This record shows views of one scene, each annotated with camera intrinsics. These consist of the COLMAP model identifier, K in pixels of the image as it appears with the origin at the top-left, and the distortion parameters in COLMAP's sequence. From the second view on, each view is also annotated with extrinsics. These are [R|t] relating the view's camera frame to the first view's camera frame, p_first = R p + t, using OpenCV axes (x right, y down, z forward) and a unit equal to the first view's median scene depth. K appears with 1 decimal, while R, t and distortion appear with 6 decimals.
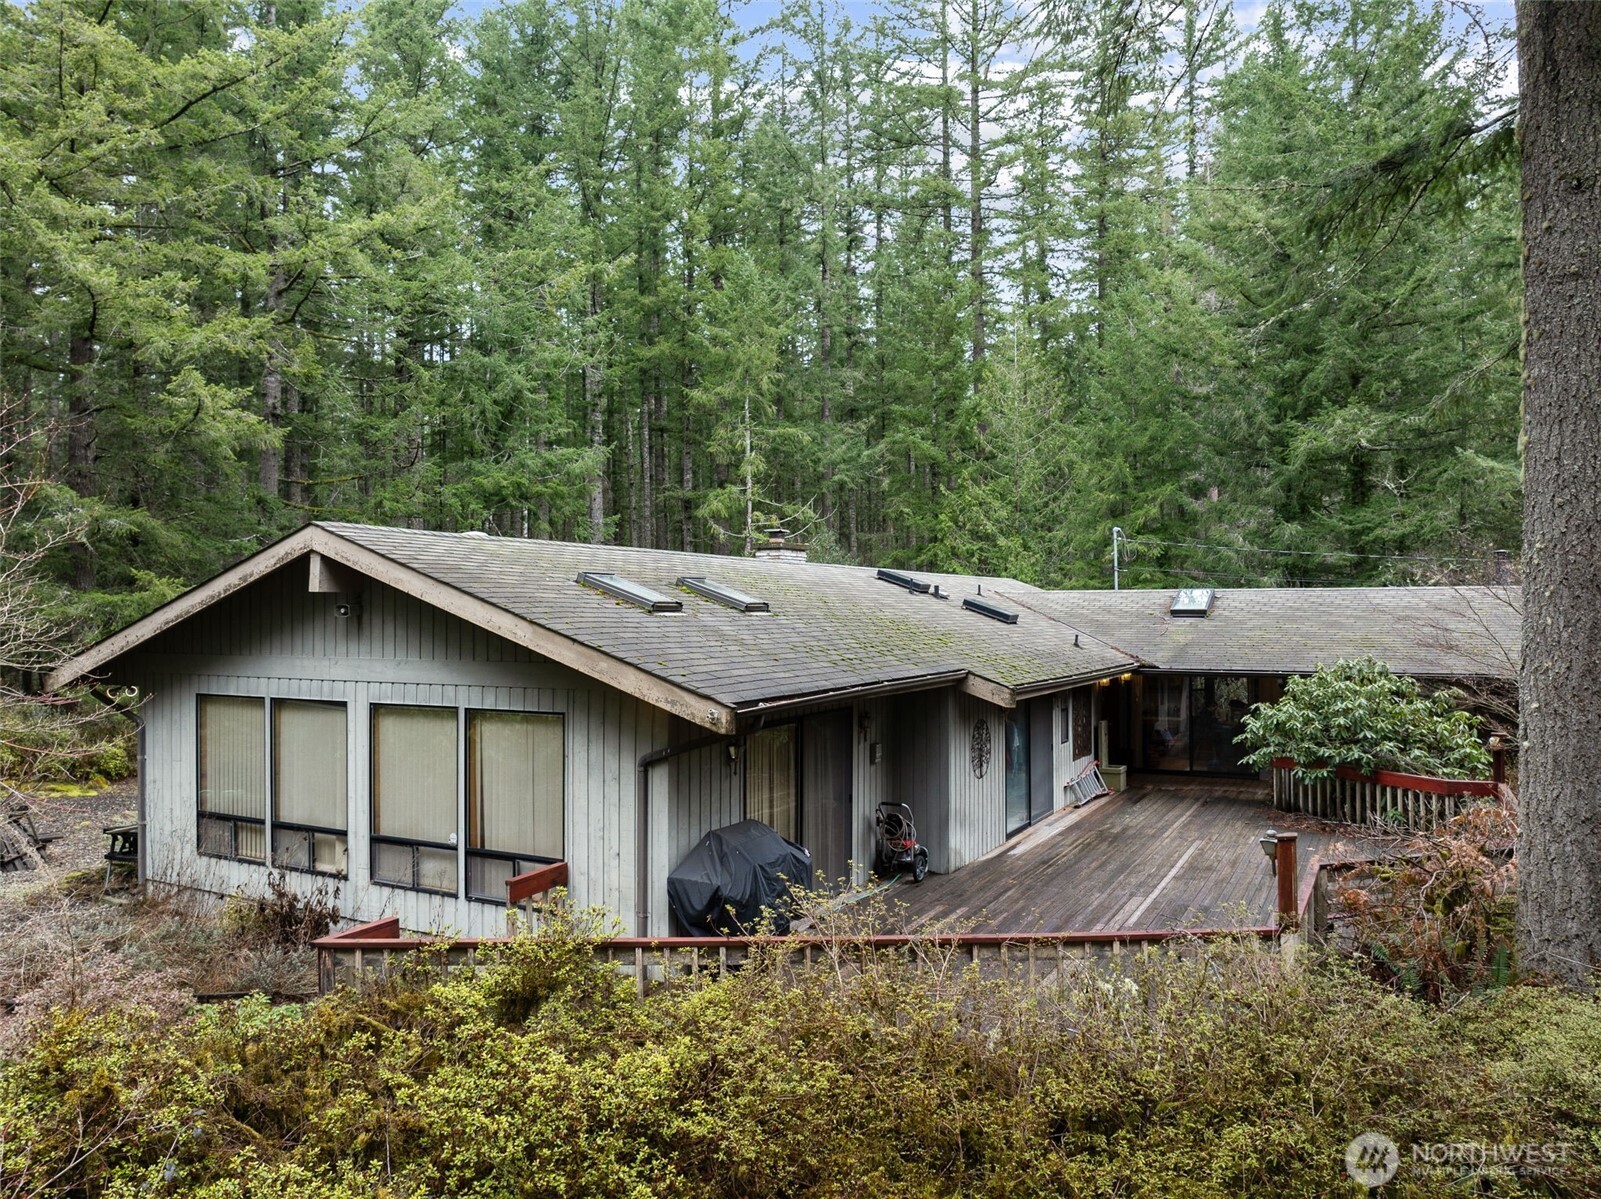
lens RADIAL K [[1145.4, 0, 797.1], [0, 1145.4, 598.6], [0, 0, 1]] dist [-0.029079, 0.000344]
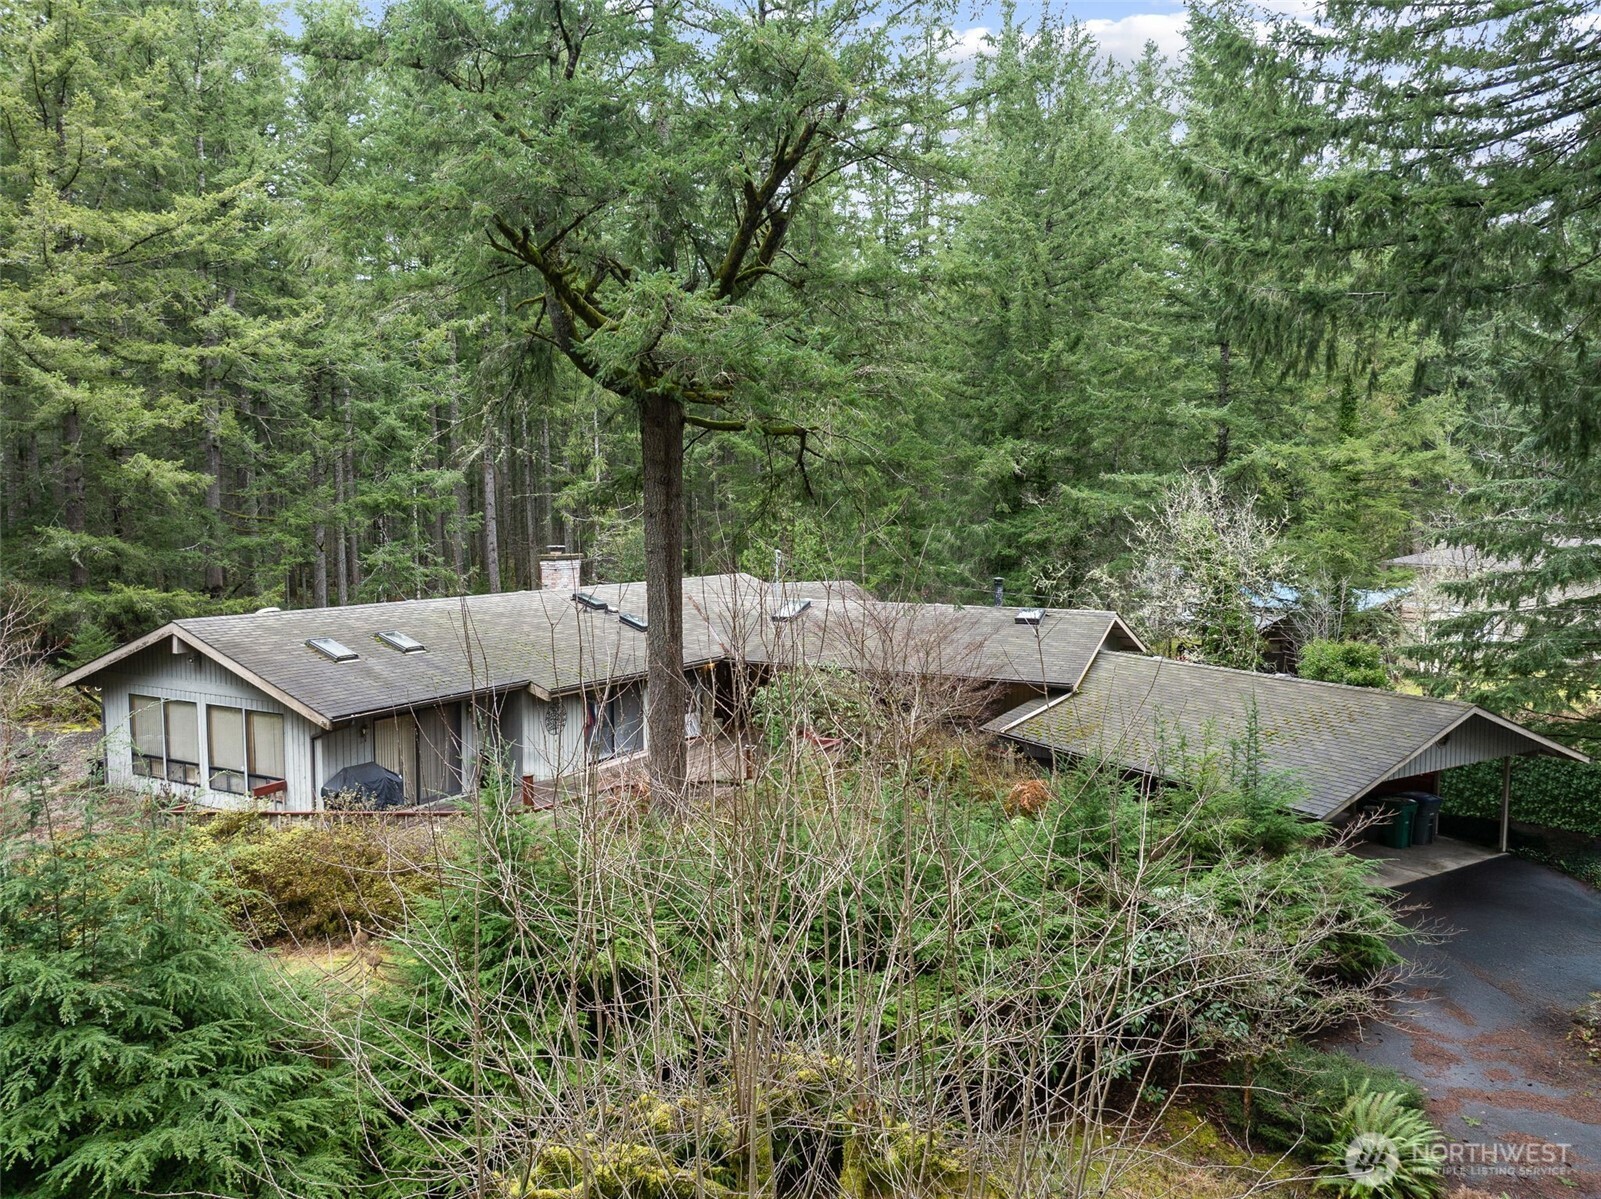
lens RADIAL K [[1145.4, 0, 803.4], [0, 1145.4, 601.2], [0, 0, 1]] dist [-0.029079, 0.000344]
pose [[0.999980, 0.004081, -0.004885, 0.687026], [-0.003652, 0.996395, 0.084762, -0.260541], [0.005213, -0.084743, 0.996389, -0.993838]]
